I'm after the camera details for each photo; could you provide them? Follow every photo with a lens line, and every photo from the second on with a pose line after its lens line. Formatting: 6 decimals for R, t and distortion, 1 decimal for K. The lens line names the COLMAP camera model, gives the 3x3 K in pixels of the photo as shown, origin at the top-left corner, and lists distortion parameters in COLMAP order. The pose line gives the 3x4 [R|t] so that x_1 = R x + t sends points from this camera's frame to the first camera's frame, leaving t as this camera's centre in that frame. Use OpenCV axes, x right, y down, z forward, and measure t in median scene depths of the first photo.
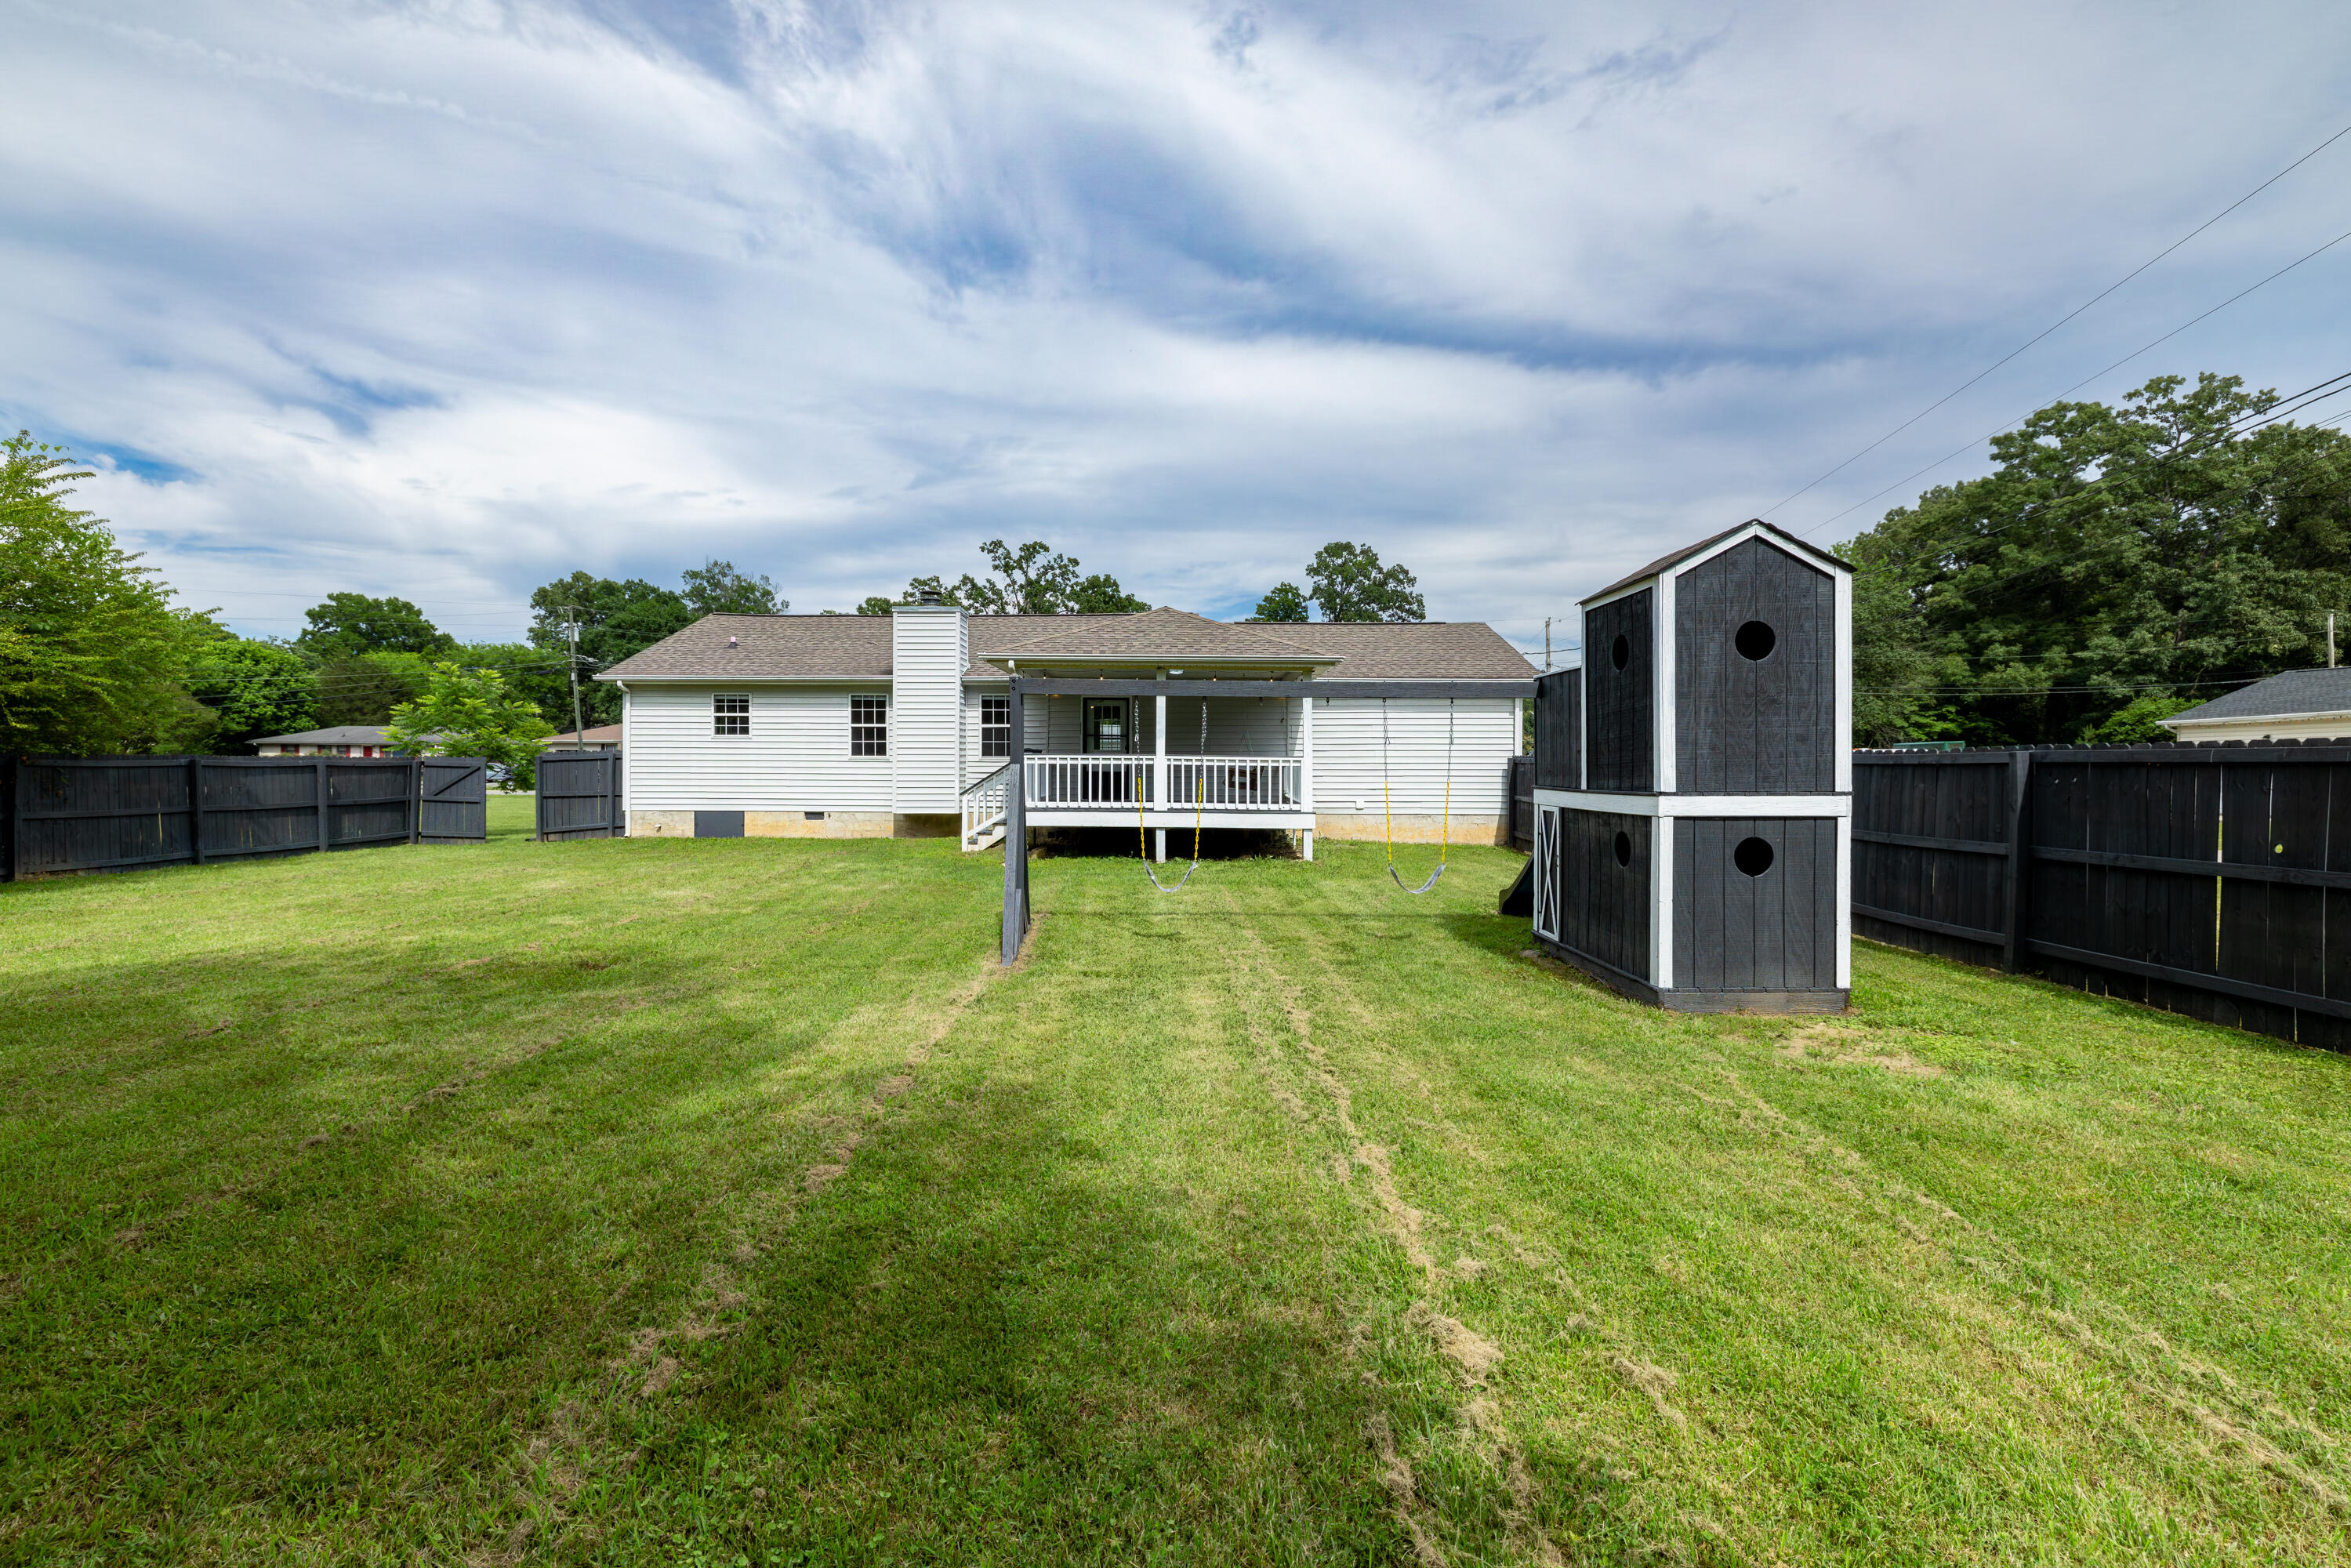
lens RADIAL K [[1022.1, 0, 1175.5], [0, 1022.1, 784.0], [0, 0, 1]] dist [0.001025, 0.000182]
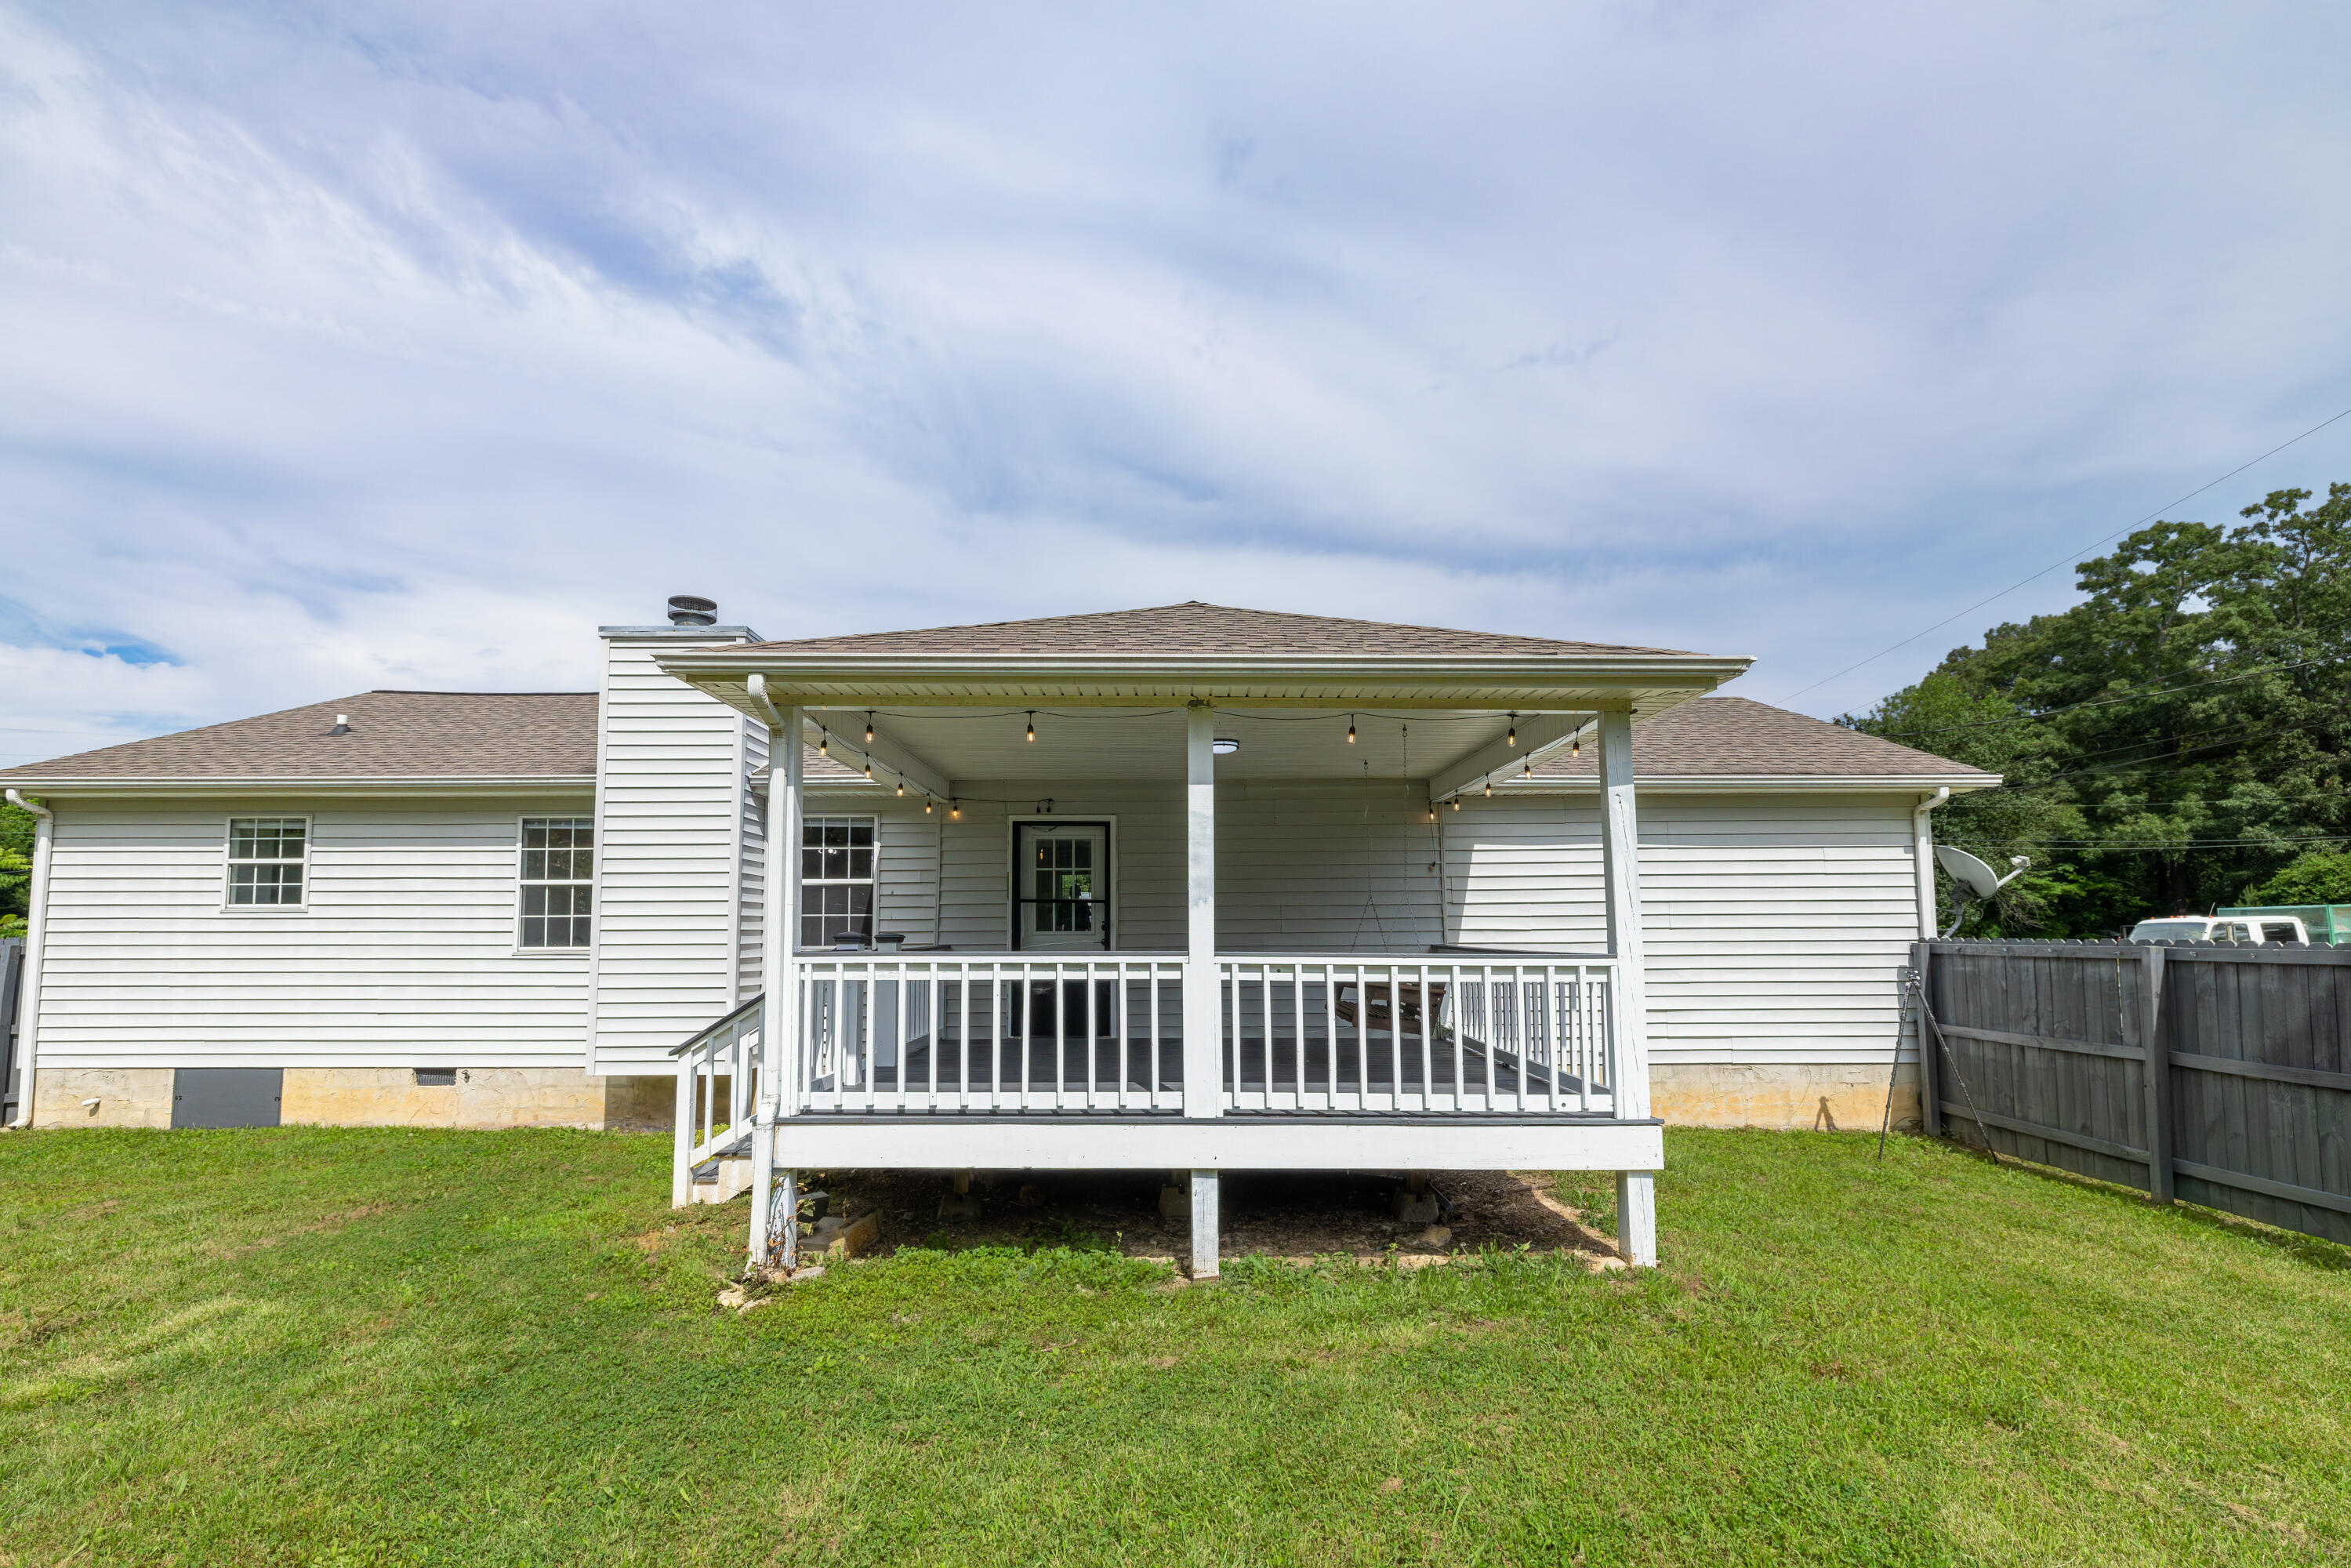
lens RADIAL K [[1051.5, 0, 1174.5], [0, 1051.5, 868.1], [0, 0, 1]] dist [0.000227, 0.000342]
pose [[0.999826, -0.005252, 0.017908, -0.015544], [0.006708, 0.996589, -0.082250, -0.014396], [-0.017415, 0.082356, 0.996451, 0.331984]]
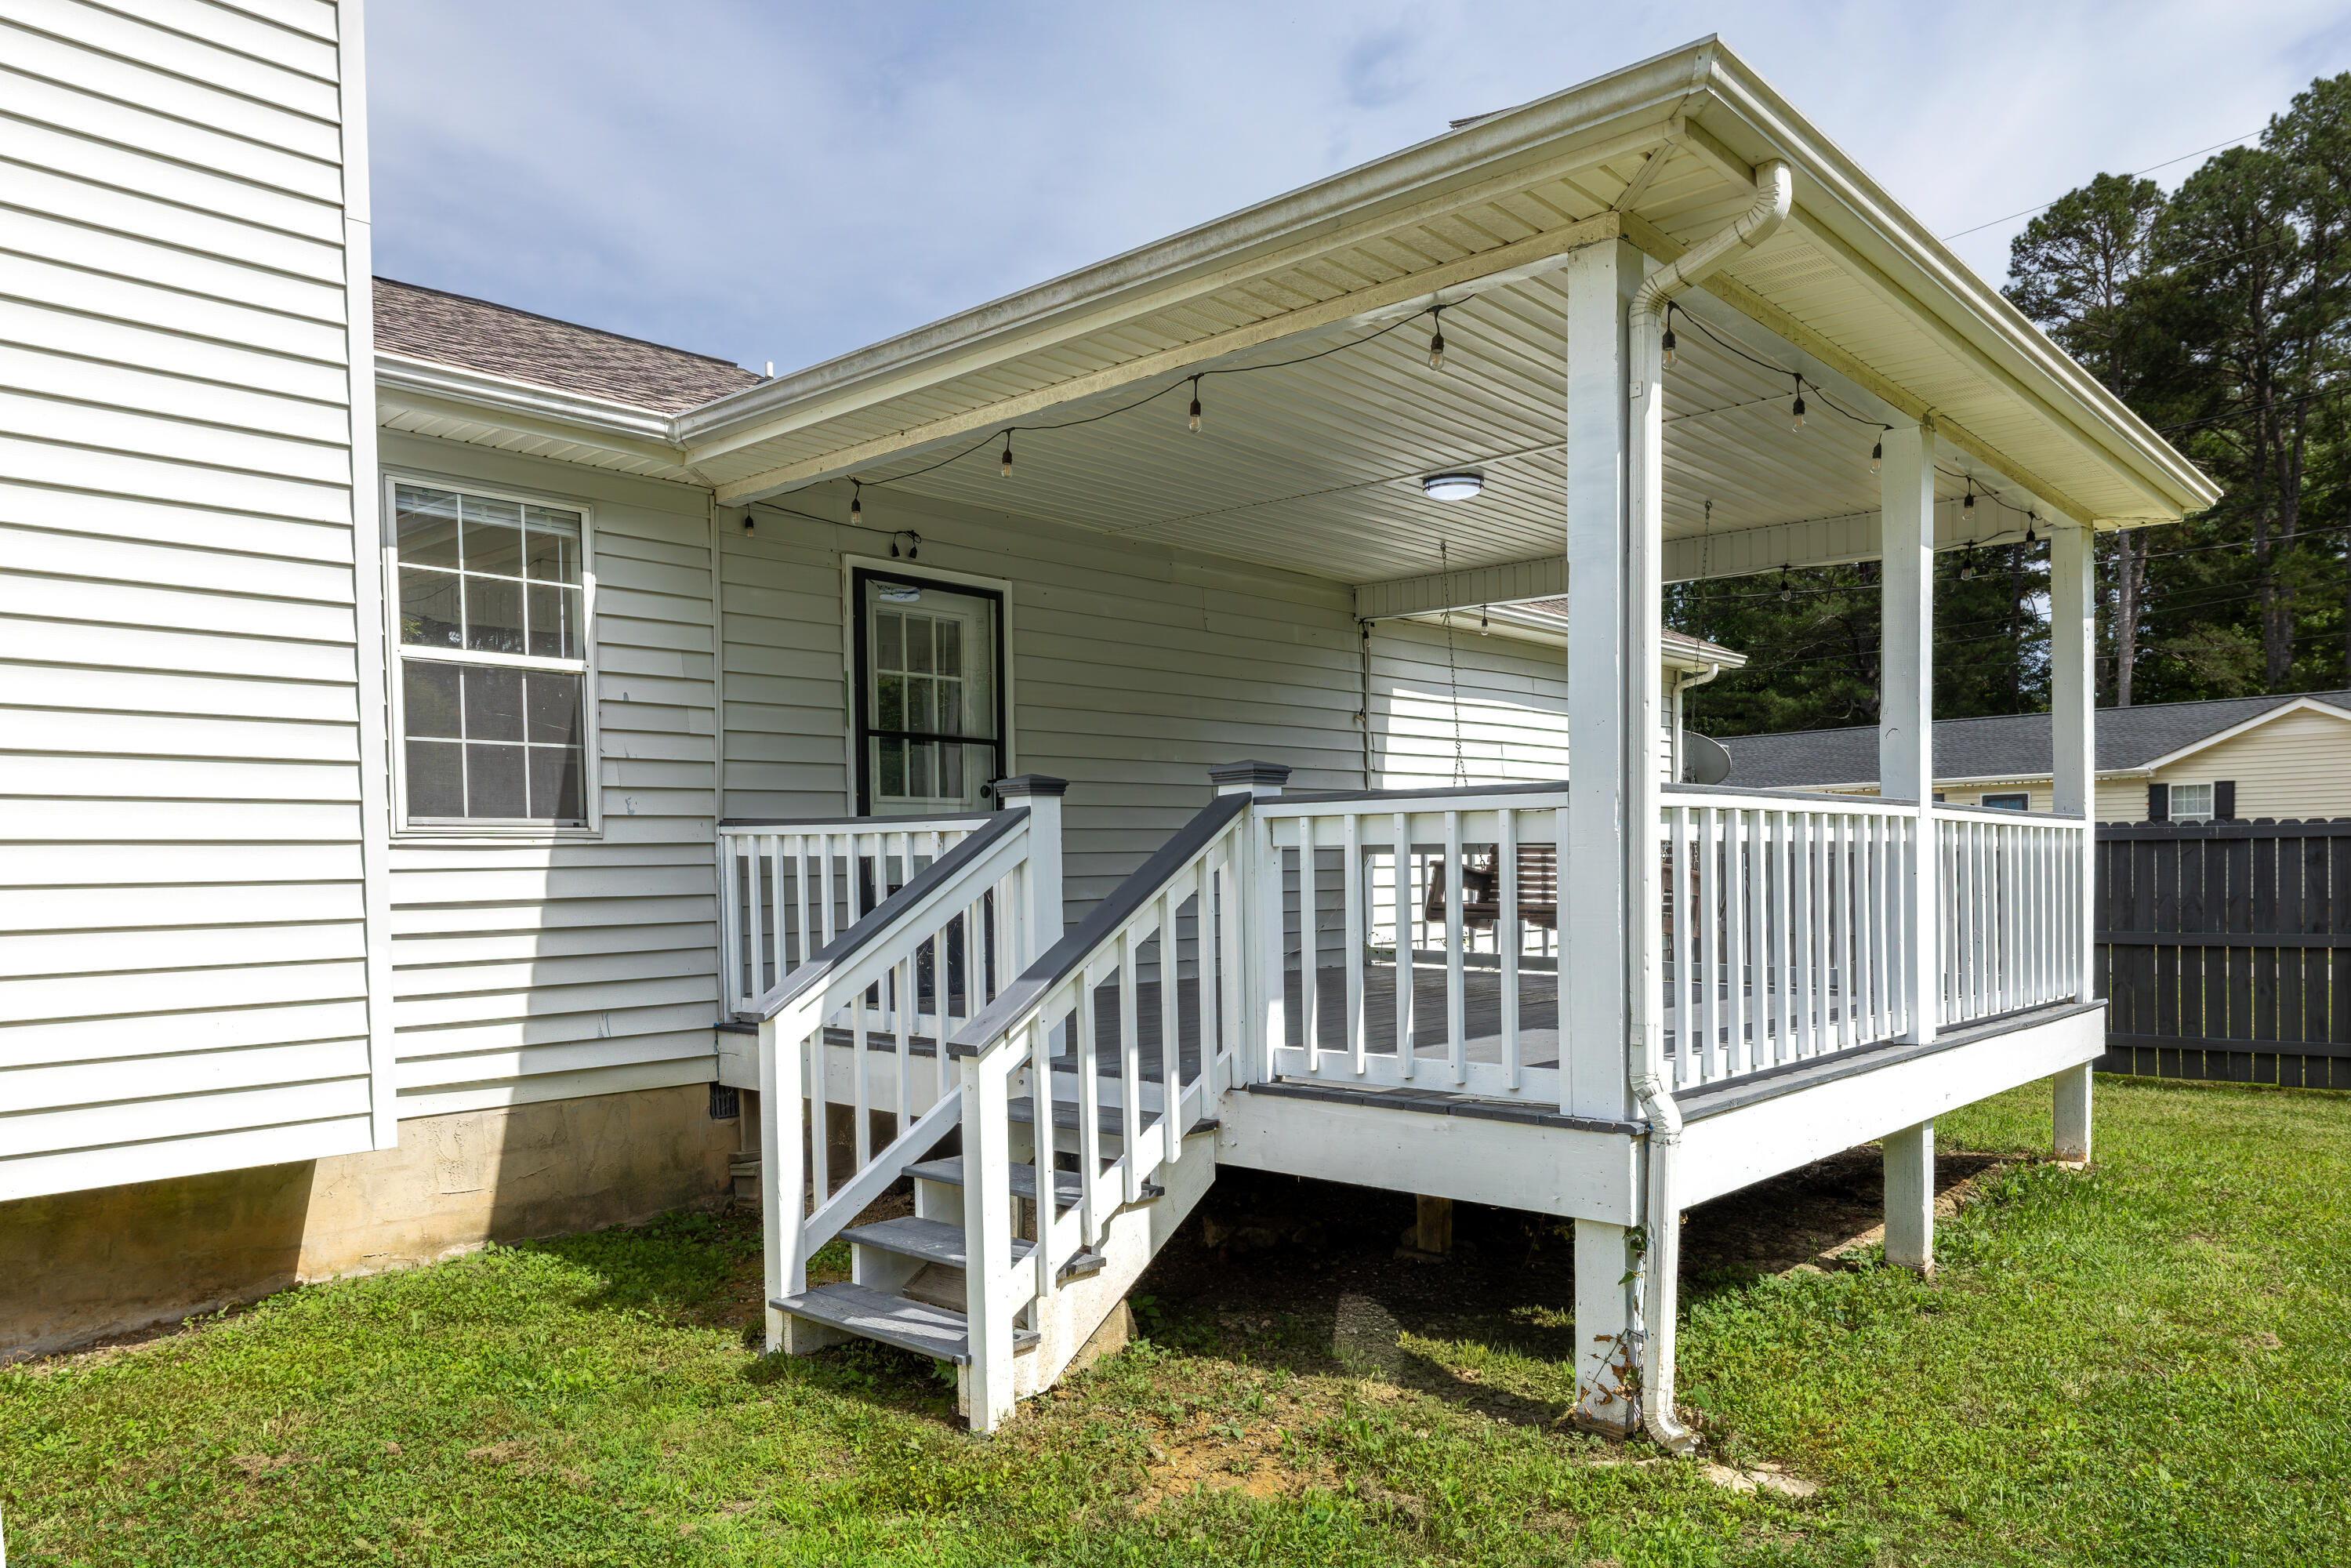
lens RADIAL K [[1628.6, 0, 1222.8], [0, 1628.6, 903.5], [0, 0, 1]] dist [0.020355, -0.001907]
pose [[0.640032, -0.030339, 0.767749, -0.209350], [0.026824, 0.999493, 0.017135, -0.008323], [-0.767880, 0.009627, 0.640521, 0.454325]]
